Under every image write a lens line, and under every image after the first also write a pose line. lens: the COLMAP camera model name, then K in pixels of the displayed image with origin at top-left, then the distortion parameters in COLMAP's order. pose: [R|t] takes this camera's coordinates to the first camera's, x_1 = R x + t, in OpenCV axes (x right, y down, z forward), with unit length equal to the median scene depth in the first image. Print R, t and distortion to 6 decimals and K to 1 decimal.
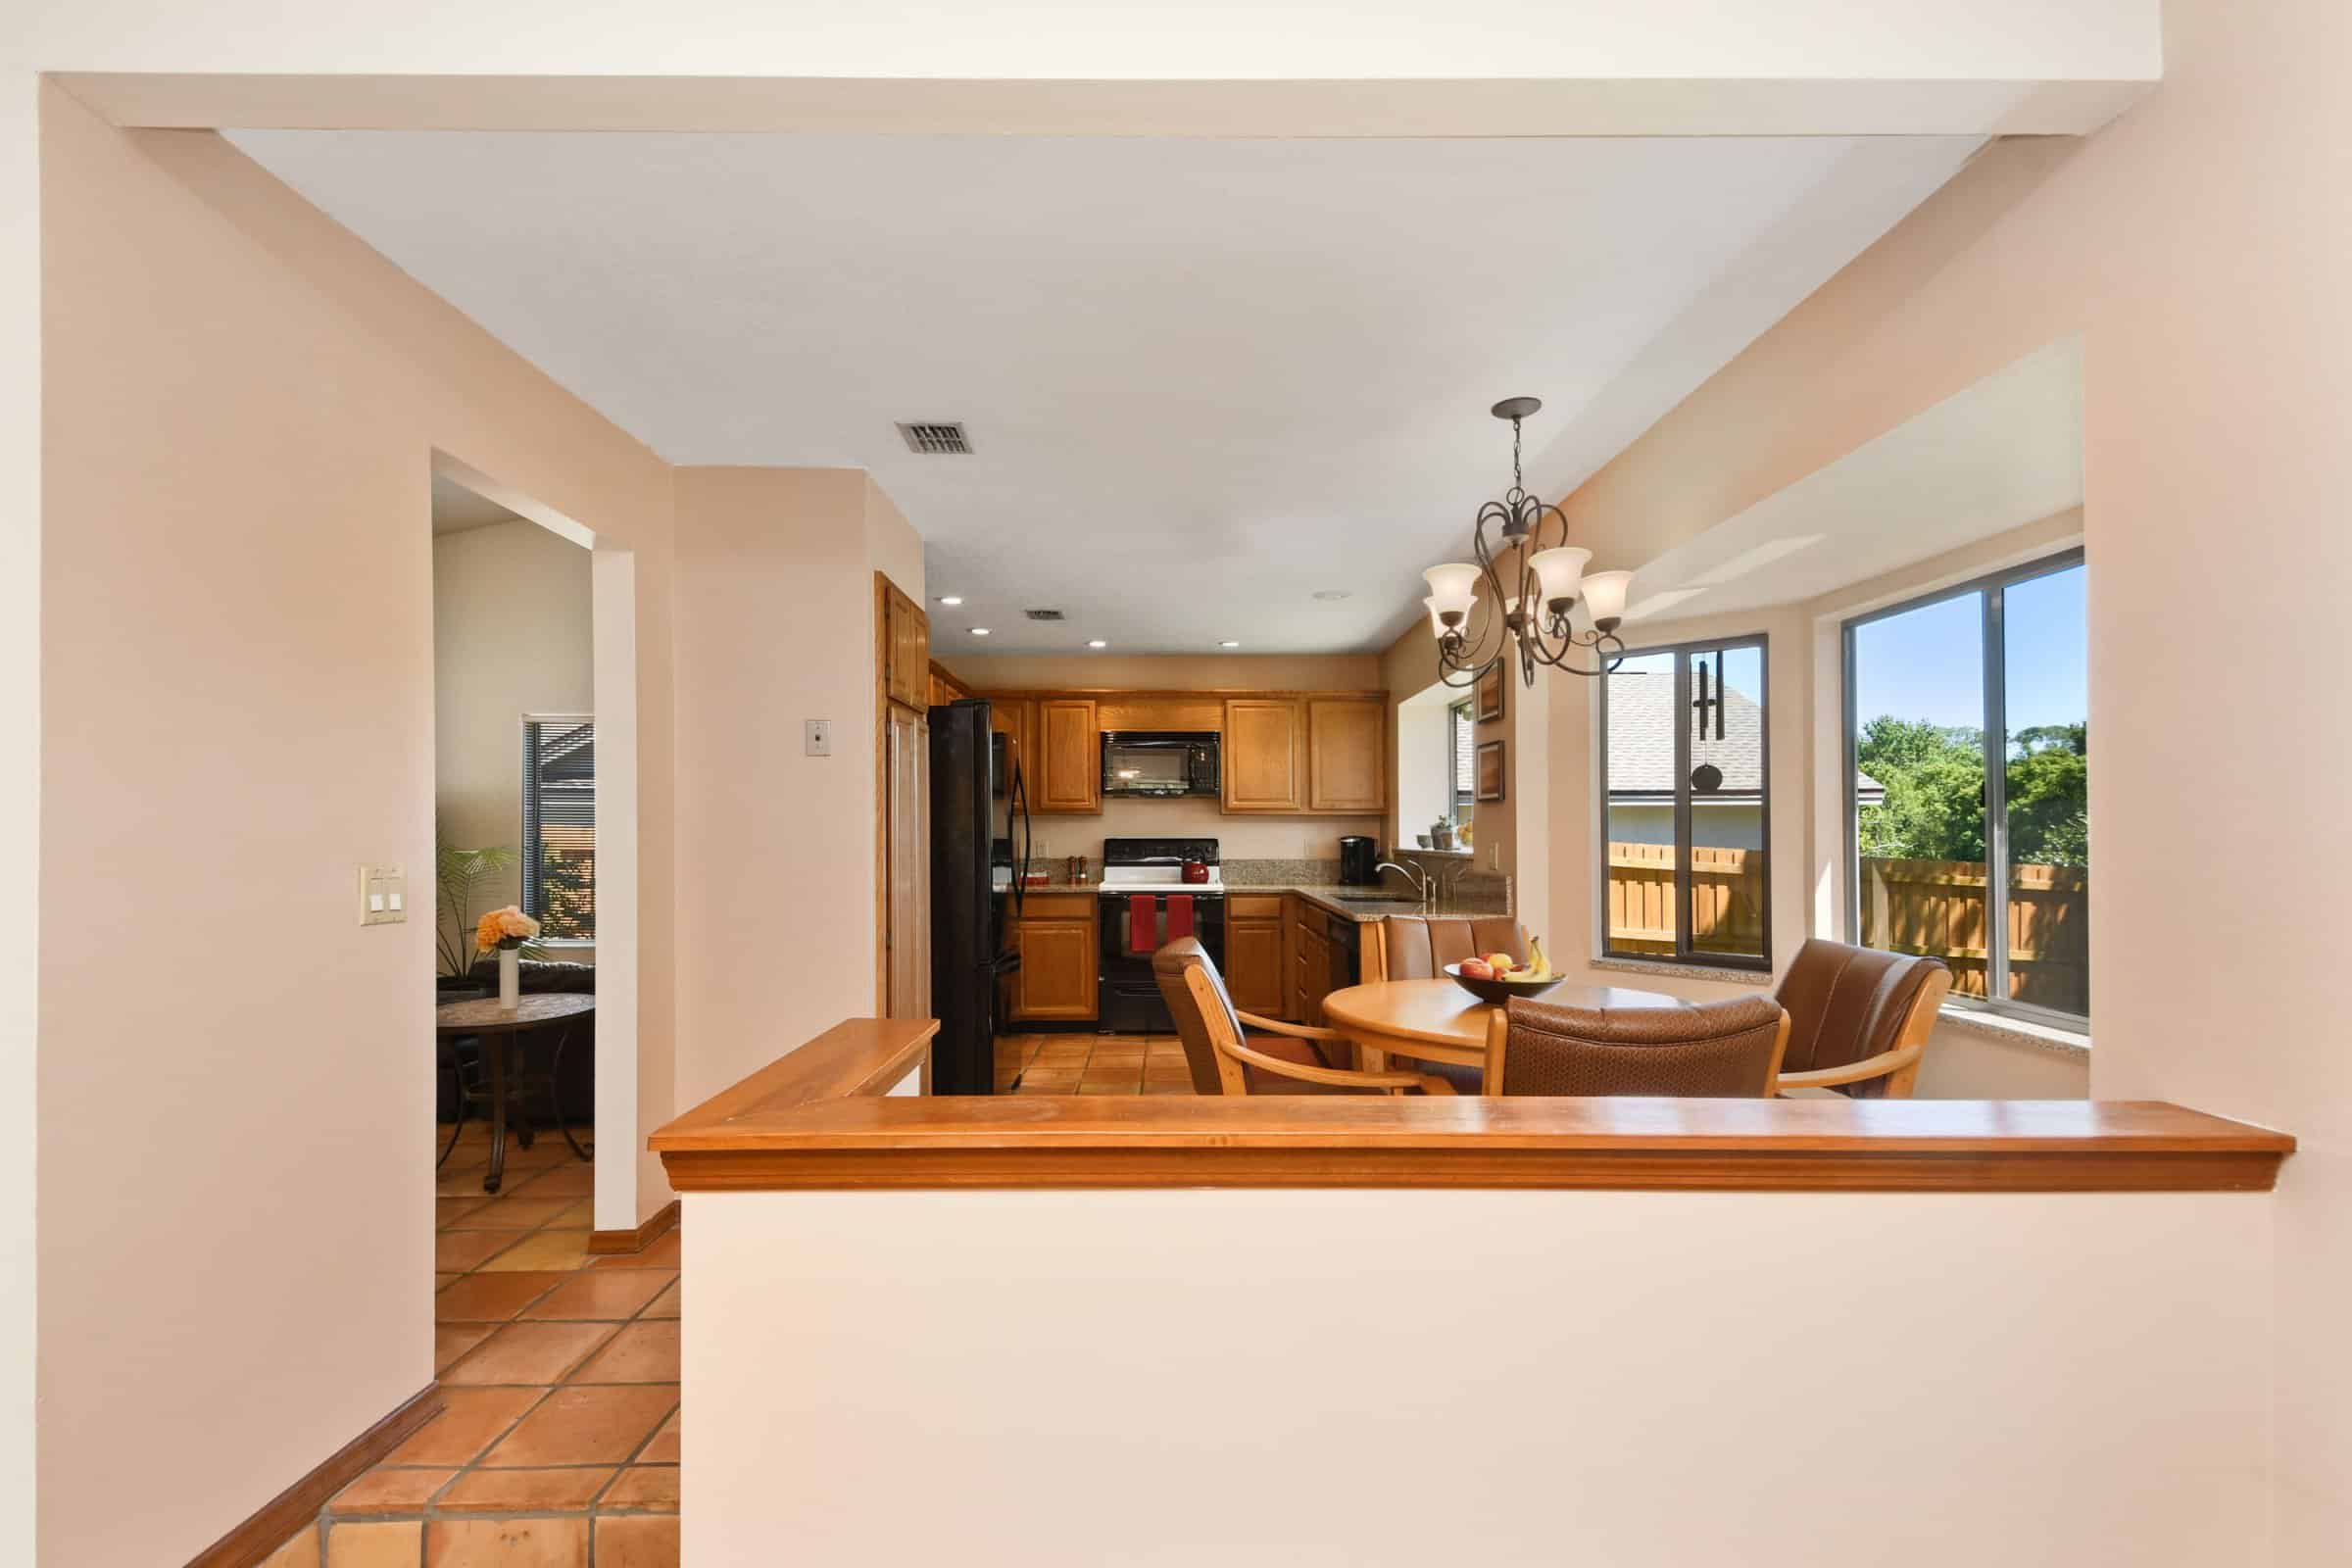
lens RADIAL K [[1022.7, 0, 1174.8], [0, 1022.7, 854.7], [0, 0, 1]] dist [0.036241, -0.016279]
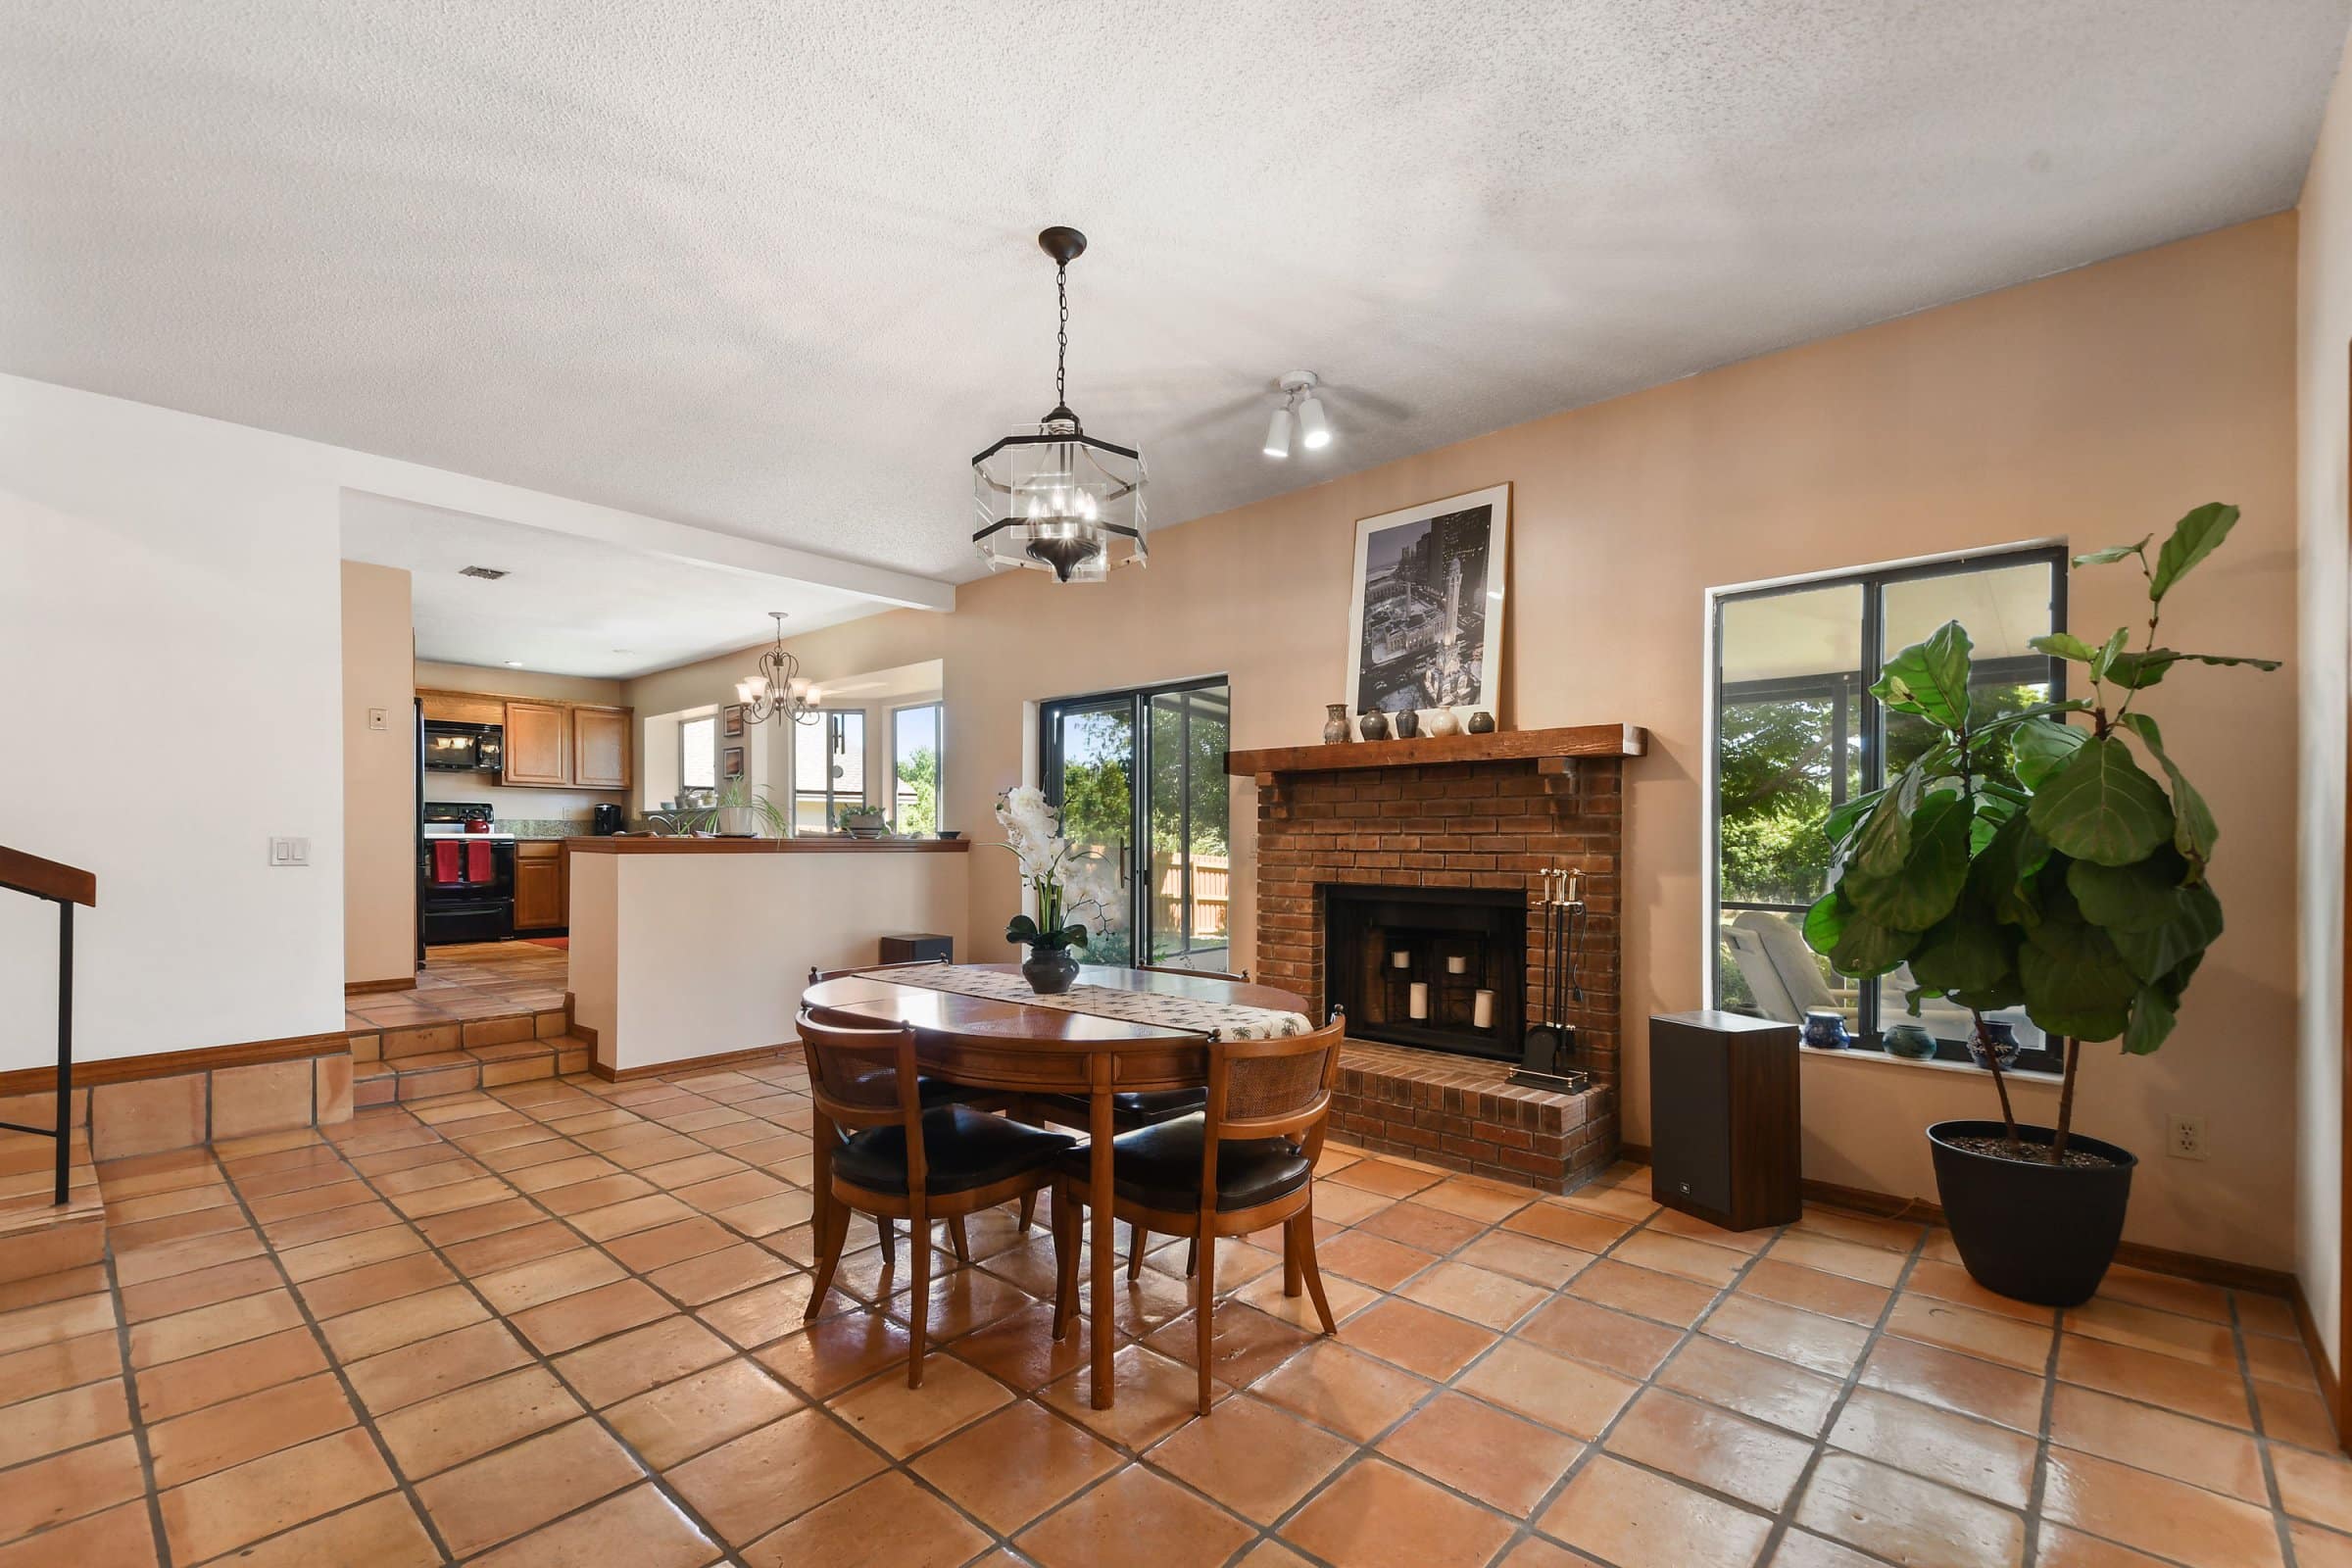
lens RADIAL K [[1022.7, 0, 1174.8], [0, 1022.7, 854.7], [0, 0, 1]] dist [0.036241, -0.016279]
pose [[0.670360, -0.010812, 0.741957, -0.389956], [0.018986, 0.999816, -0.002585, 0.076533], [-0.741793, 0.015820, 0.670442, -0.613196]]
